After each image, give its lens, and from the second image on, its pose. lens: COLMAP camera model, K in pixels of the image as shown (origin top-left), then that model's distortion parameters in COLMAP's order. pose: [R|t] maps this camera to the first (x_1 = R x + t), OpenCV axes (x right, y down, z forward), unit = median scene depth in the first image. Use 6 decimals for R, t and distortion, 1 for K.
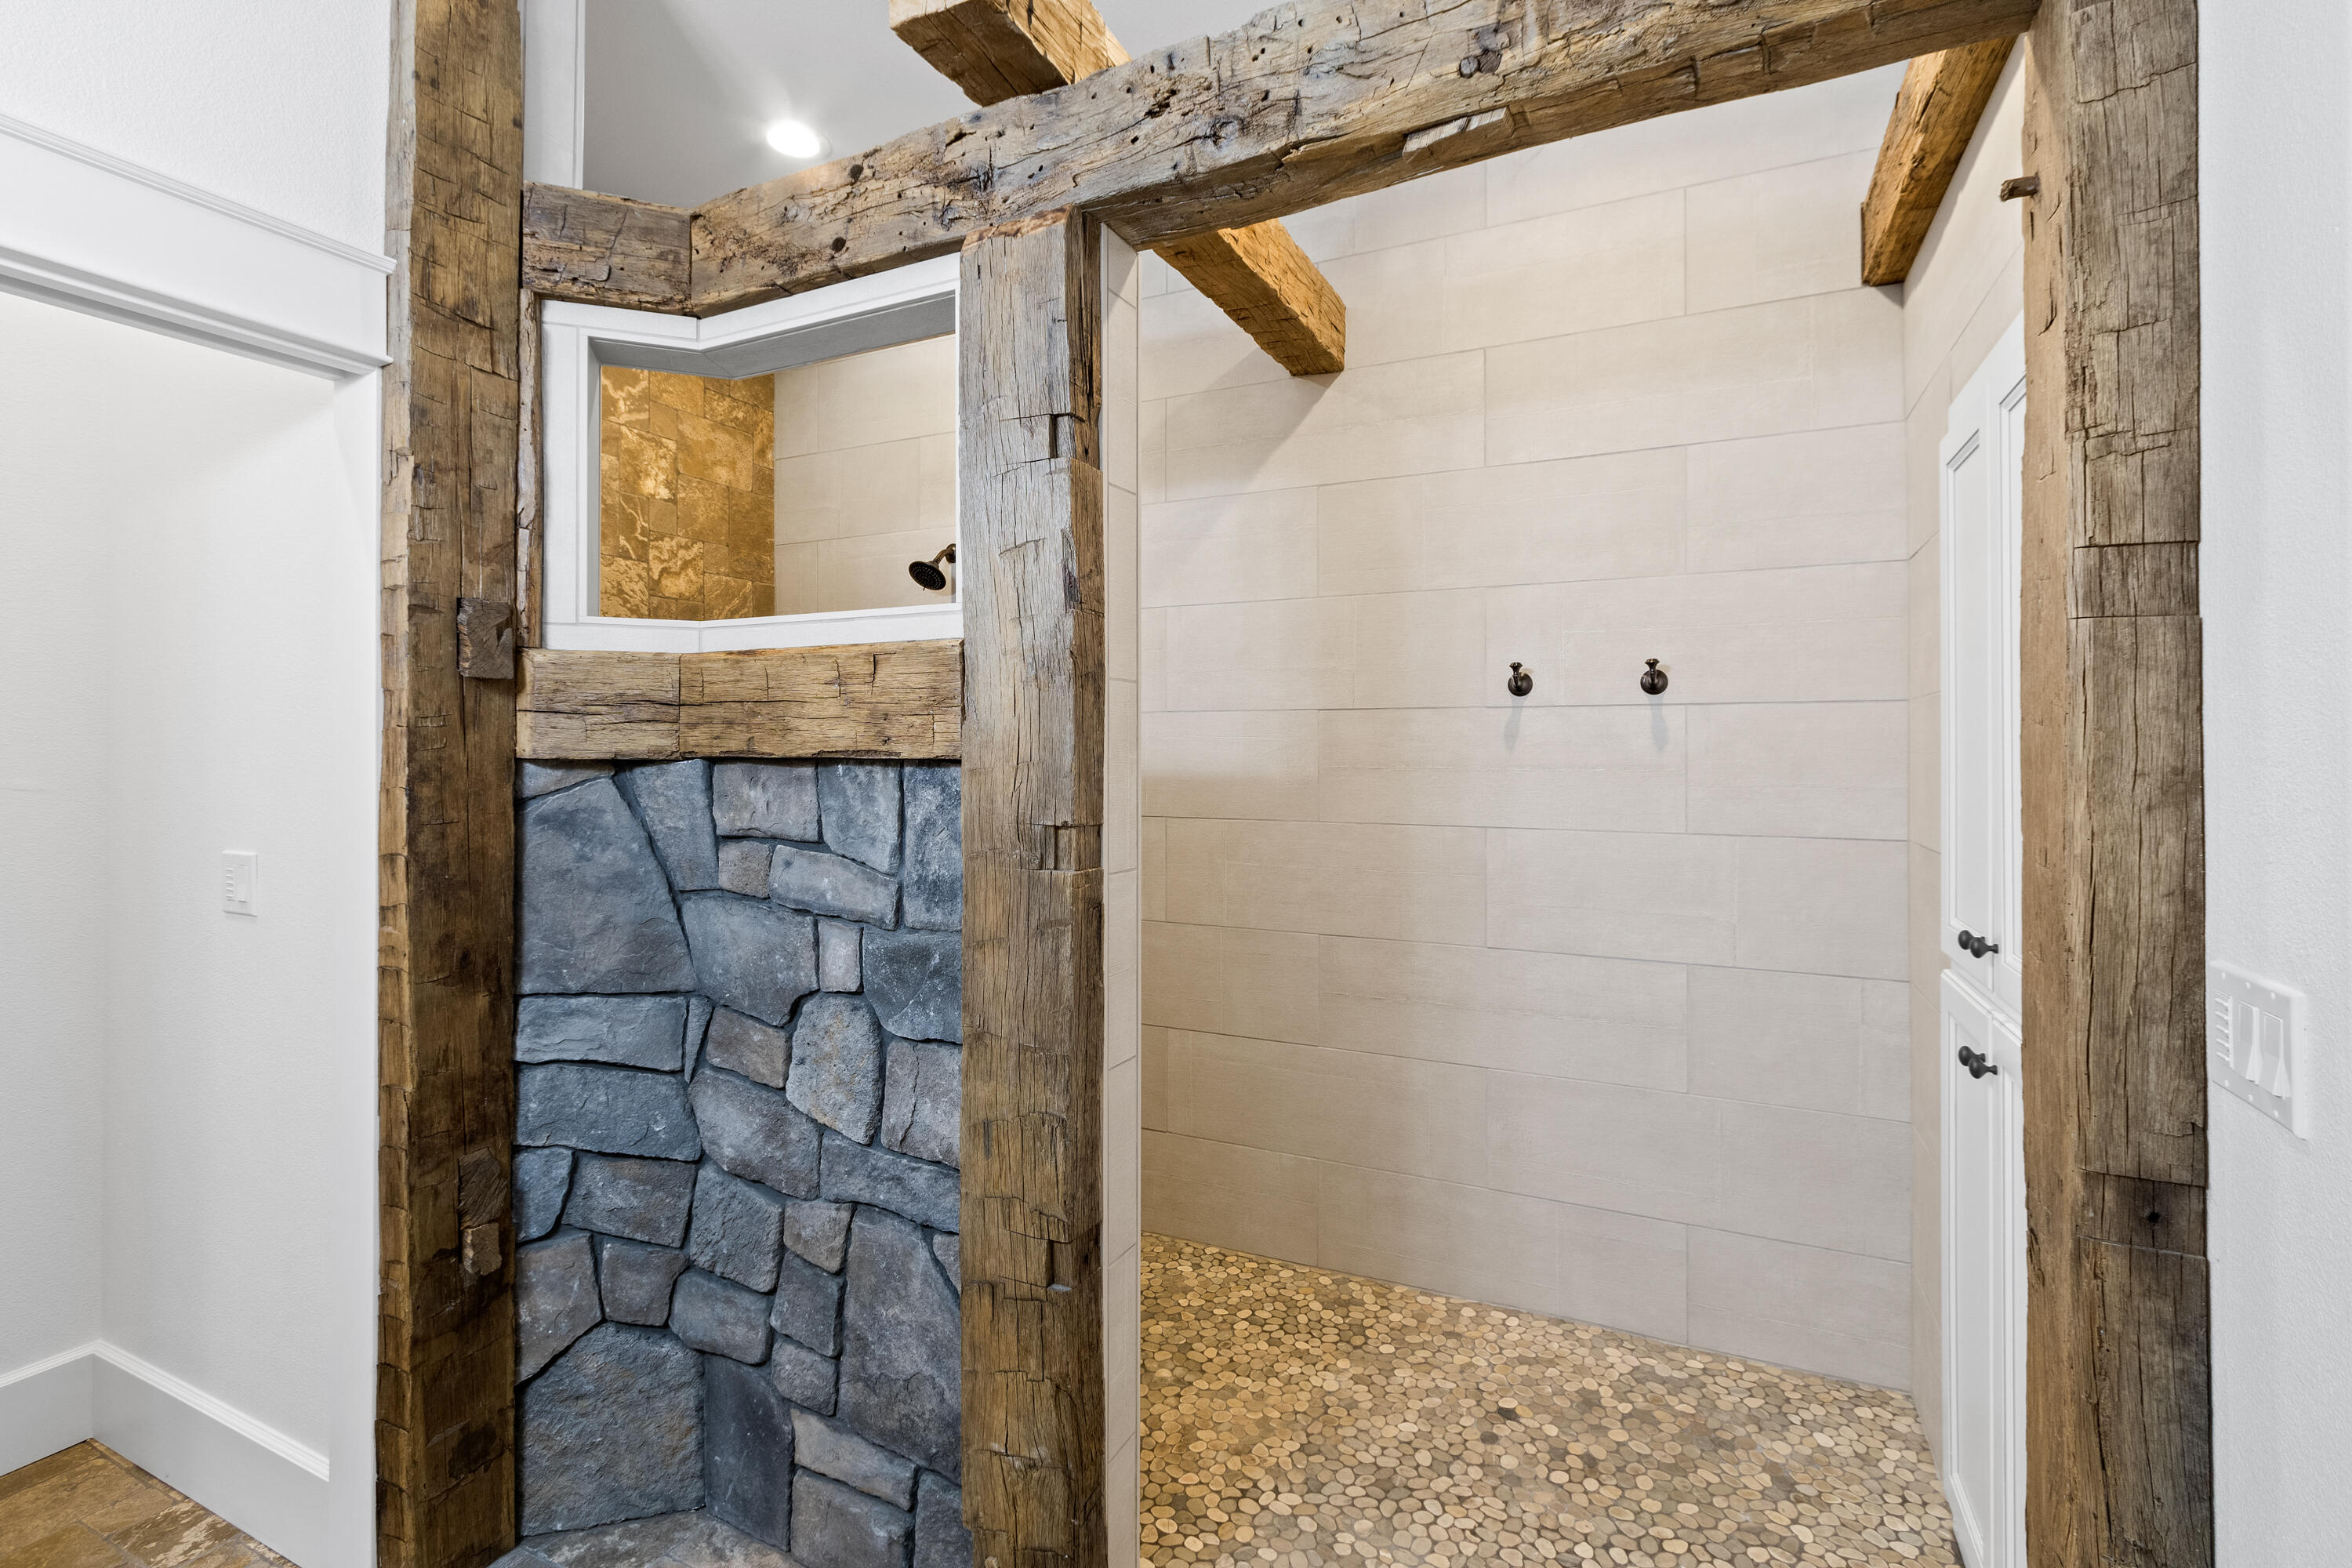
lens RADIAL K [[1065.2, 0, 1178.1], [0, 1065.2, 747.9], [0, 0, 1]] dist [0.002651, -0.000647]
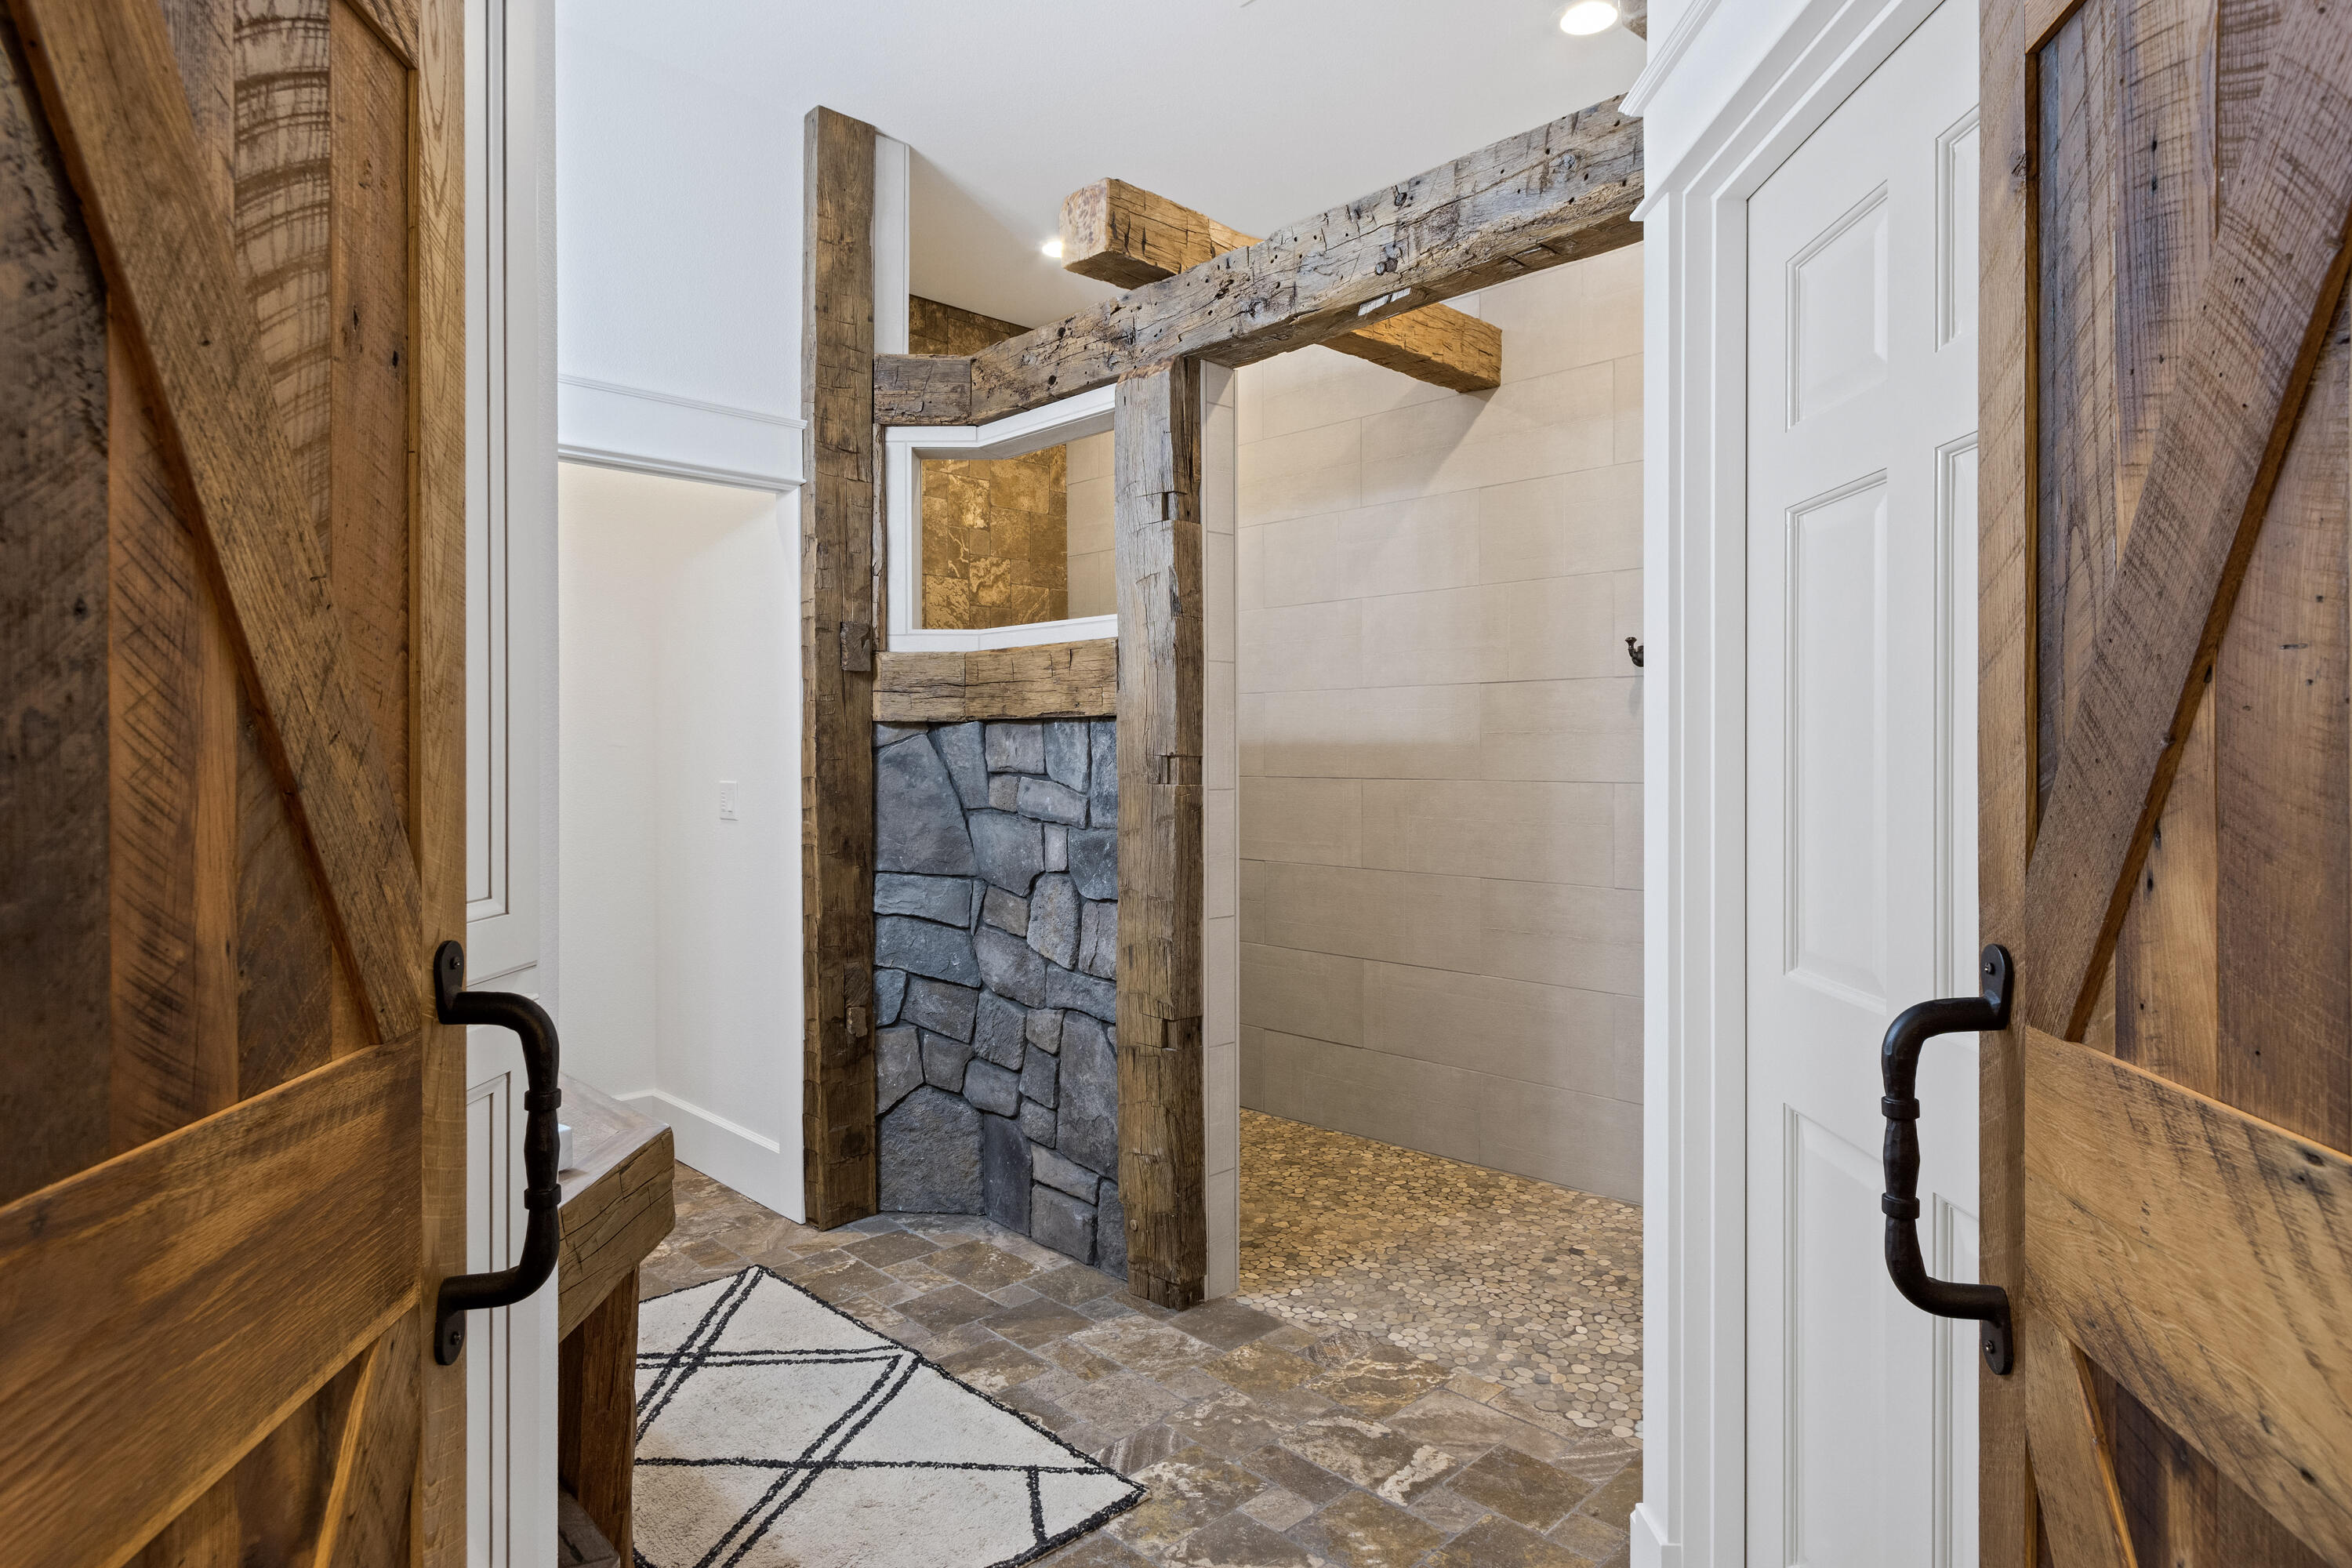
lens RADIAL K [[1316.7, 0, 1177.9], [0, 1316.7, 775.7], [0, 0, 1]] dist [0.004816, -0.002412]
pose [[0.940516, 0.002737, -0.339737, 0.492214], [0.003630, 0.999830, 0.018103, 0.059278], [0.339729, -0.018259, 0.940346, -0.719533]]
